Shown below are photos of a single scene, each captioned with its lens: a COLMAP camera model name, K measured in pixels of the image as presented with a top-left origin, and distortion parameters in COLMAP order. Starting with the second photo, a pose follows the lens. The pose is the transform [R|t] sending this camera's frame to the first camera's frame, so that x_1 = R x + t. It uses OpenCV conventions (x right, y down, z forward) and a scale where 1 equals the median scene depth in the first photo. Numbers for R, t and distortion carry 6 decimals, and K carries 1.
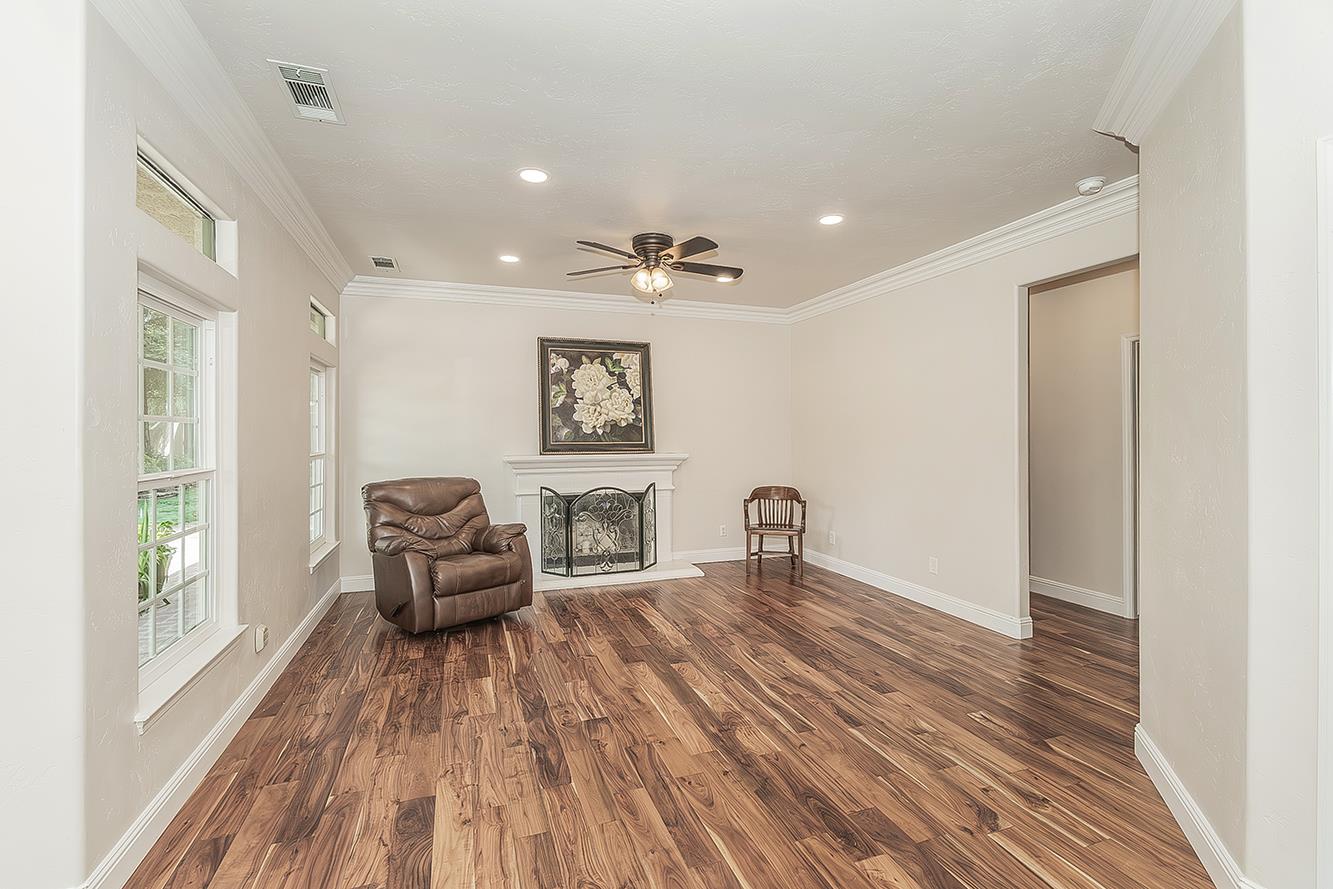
lens RADIAL K [[576.5, 0, 662.8], [0, 576.5, 437.8], [0, 0, 1]] dist [-0.013919, 0.001709]
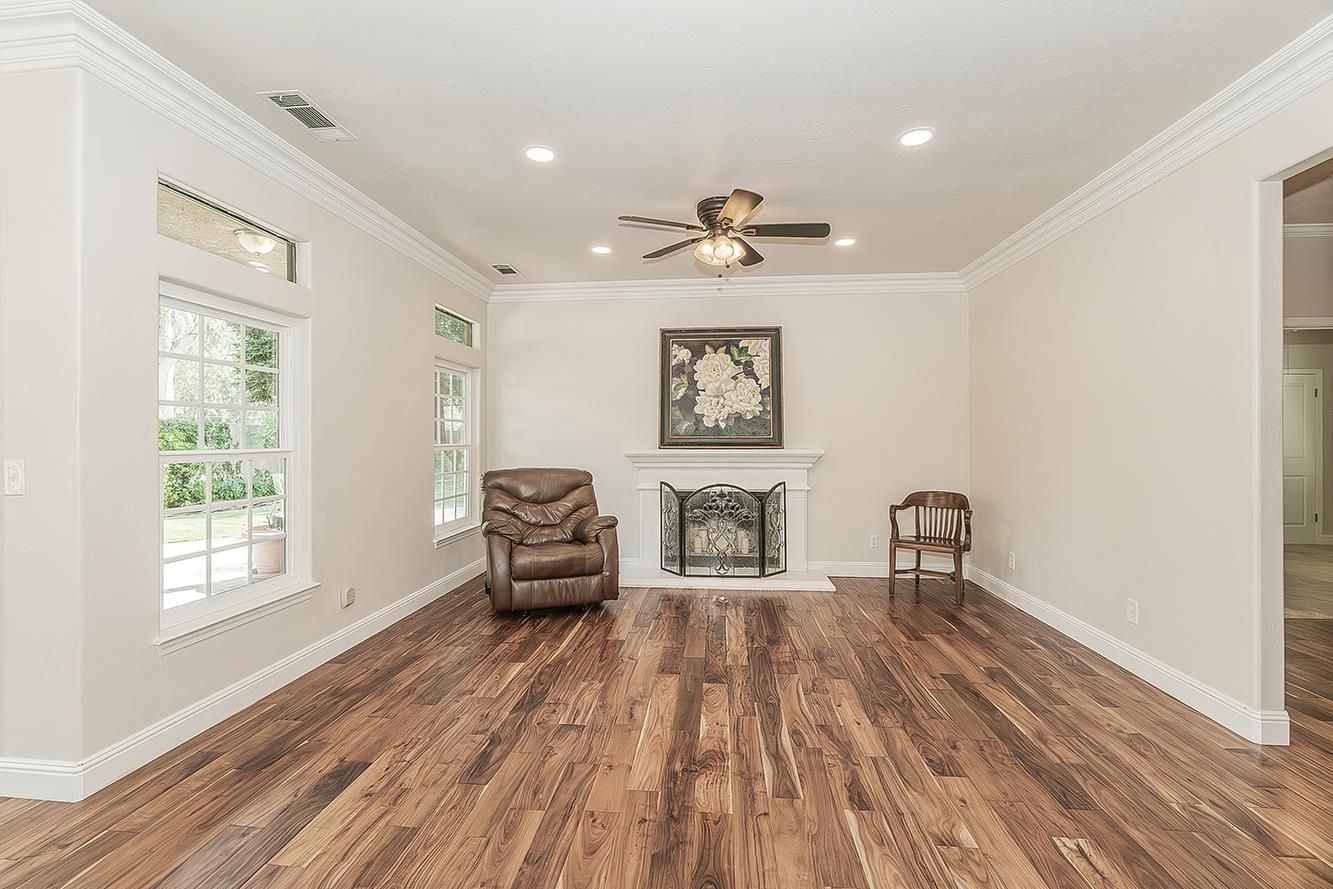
lens RADIAL K [[576.5, 0, 661.1], [0, 576.5, 444.9], [0, 0, 1]] dist [-0.013919, 0.001709]
pose [[0.905931, 0.007044, -0.423366, 0.251462], [-0.003419, 0.999951, 0.009321, 0.016766], [0.423410, -0.006997, 0.905911, 0.137829]]
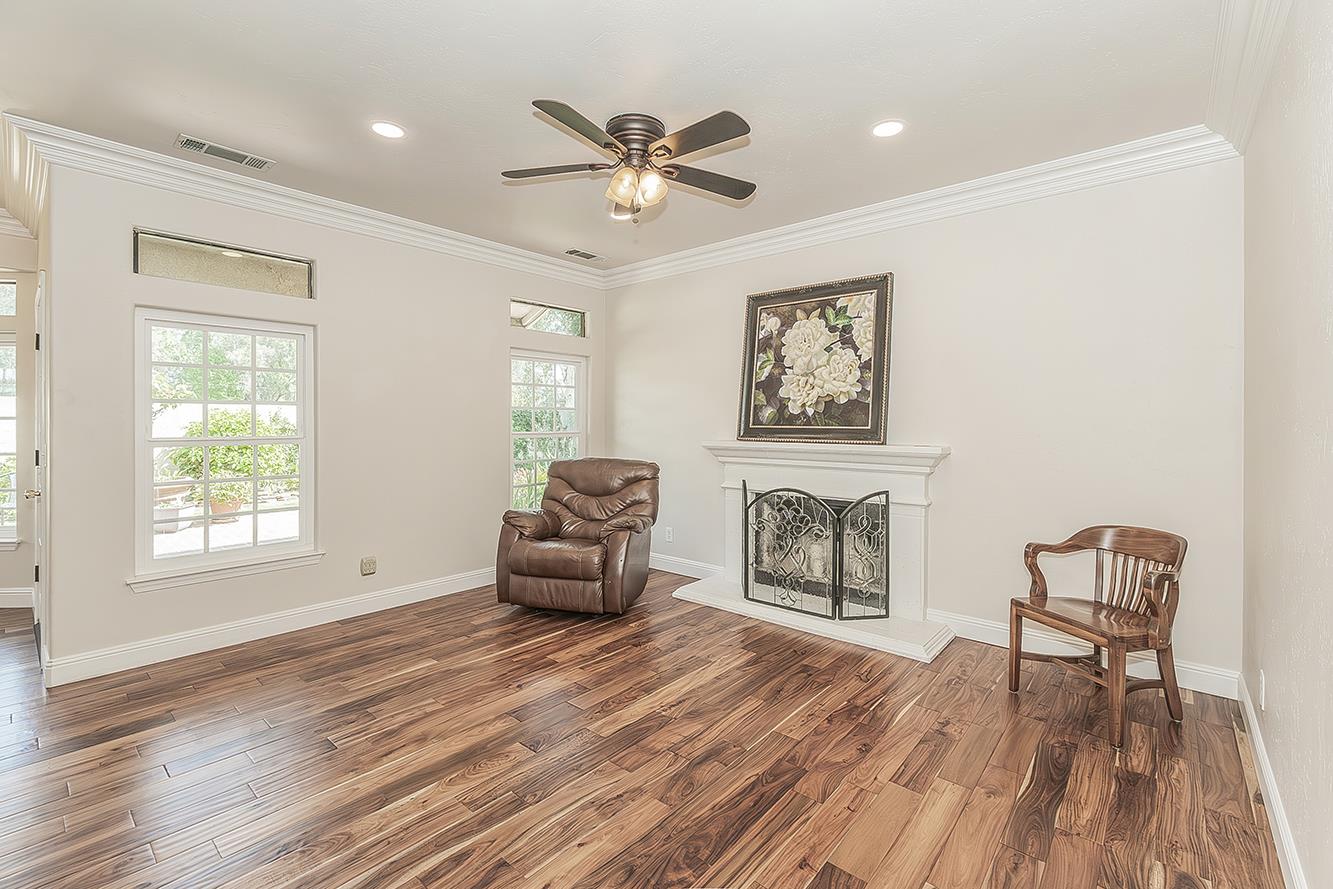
lens RADIAL K [[576.5, 0, 687.7], [0, 576.5, 422.4], [0, 0, 1]] dist [-0.013919, 0.001709]
pose [[0.509873, 0.008549, -0.860207, 0.551410], [-0.007403, 0.999957, 0.005550, 0.000407], [0.860218, 0.003538, 0.509915, 0.635720]]
